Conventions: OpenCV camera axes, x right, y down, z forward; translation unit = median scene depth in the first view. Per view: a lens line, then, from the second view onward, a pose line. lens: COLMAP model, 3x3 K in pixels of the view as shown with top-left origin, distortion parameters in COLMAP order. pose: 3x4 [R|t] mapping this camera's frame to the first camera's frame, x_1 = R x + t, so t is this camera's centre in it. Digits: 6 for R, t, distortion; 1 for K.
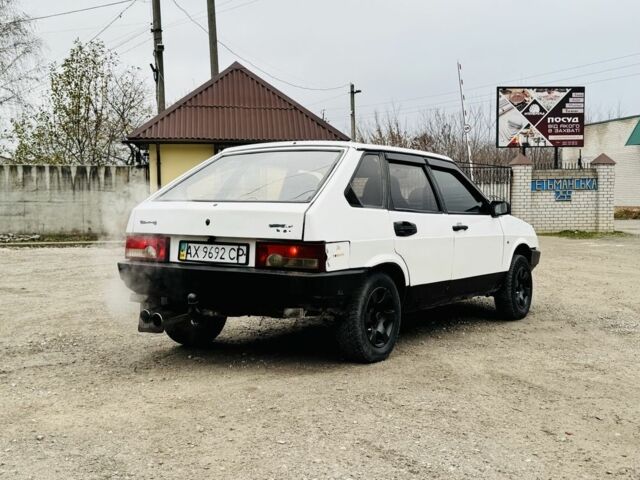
lens RADIAL K [[585.3, 0, 320.0], [0, 585.3, 240.0], [0, 0, 1]] dist [0.058111, 0.000383]
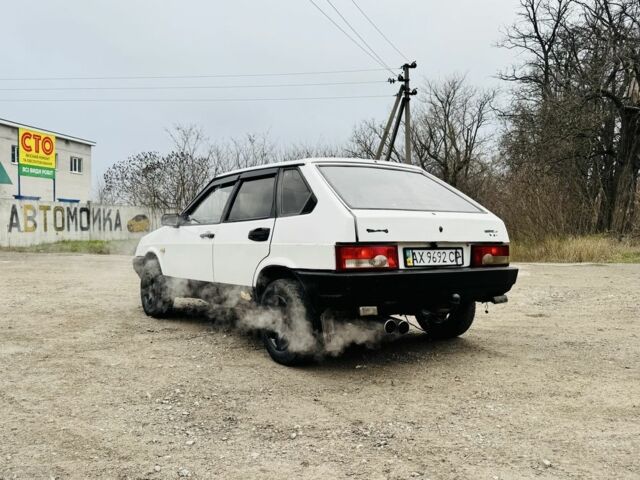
lens RADIAL K [[585.3, 0, 320.0], [0, 585.3, 240.0], [0, 0, 1]] dist [0.058111, 0.000383]
pose [[0.442658, -0.022904, 0.896398, -1.259028], [0.037344, 0.999277, 0.007091, -0.026205], [-0.895913, 0.030336, 0.443193, 0.702064]]
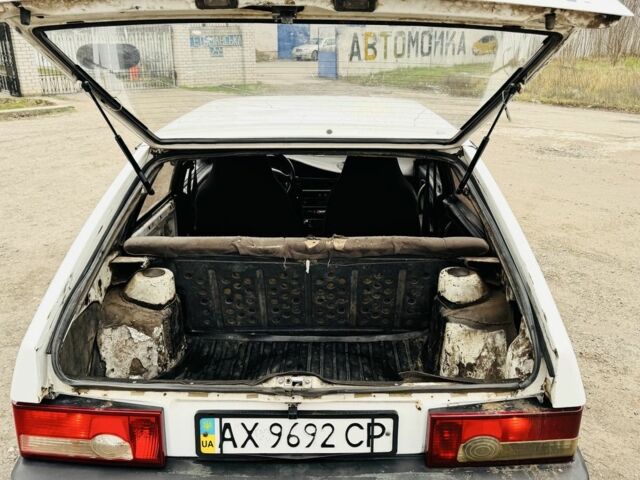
lens RADIAL K [[585.3, 0, 320.0], [0, 585.3, 240.0], [0, 0, 1]] dist [0.058111, 0.000383]
pose [[0.861549, -0.166966, 0.479432, -0.354643], [0.030034, 0.959479, 0.280174, -0.240494], [-0.506785, -0.226984, 0.831653, 0.654403]]
